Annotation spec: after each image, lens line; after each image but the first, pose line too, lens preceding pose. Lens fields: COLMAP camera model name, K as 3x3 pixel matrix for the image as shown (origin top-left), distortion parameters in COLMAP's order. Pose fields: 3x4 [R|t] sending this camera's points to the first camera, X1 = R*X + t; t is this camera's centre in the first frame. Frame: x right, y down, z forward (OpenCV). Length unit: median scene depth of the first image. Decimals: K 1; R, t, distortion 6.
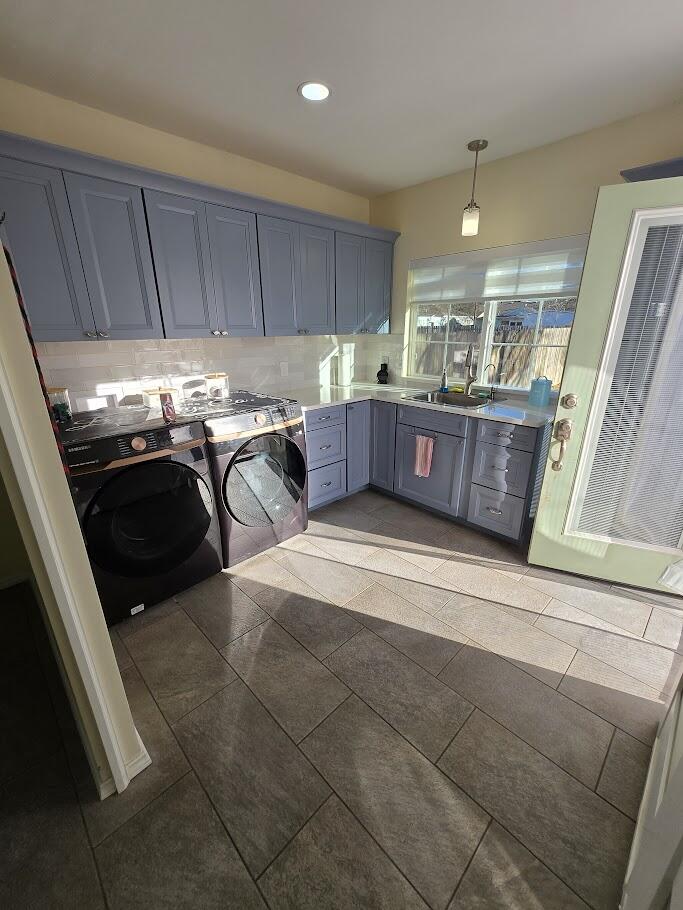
lens RADIAL K [[374.4, 0, 342.1], [0, 374.4, 453.7], [0, 0, 1]] dist [-0.000518, 0.000122]
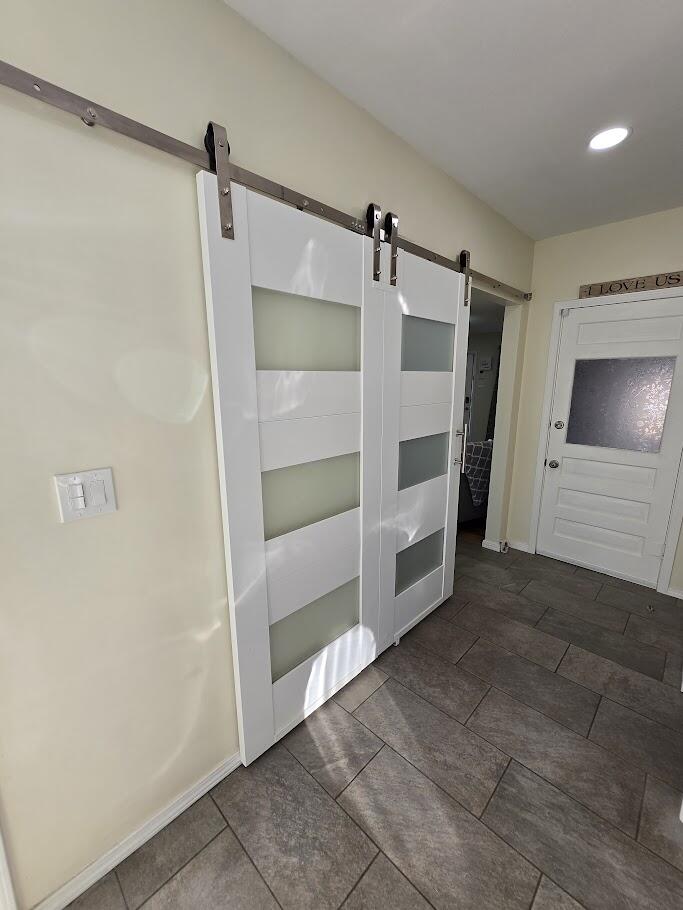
lens RADIAL K [[374.4, 0, 341.6], [0, 374.4, 456.7], [0, 0, 1]] dist [-0.000518, 0.000122]
pose [[-0.999549, 0.012983, -0.027069, 0.384324], [-0.003012, 0.853734, 0.520700, -0.512046], [0.029870, 0.520547, -0.853310, 1.385351]]
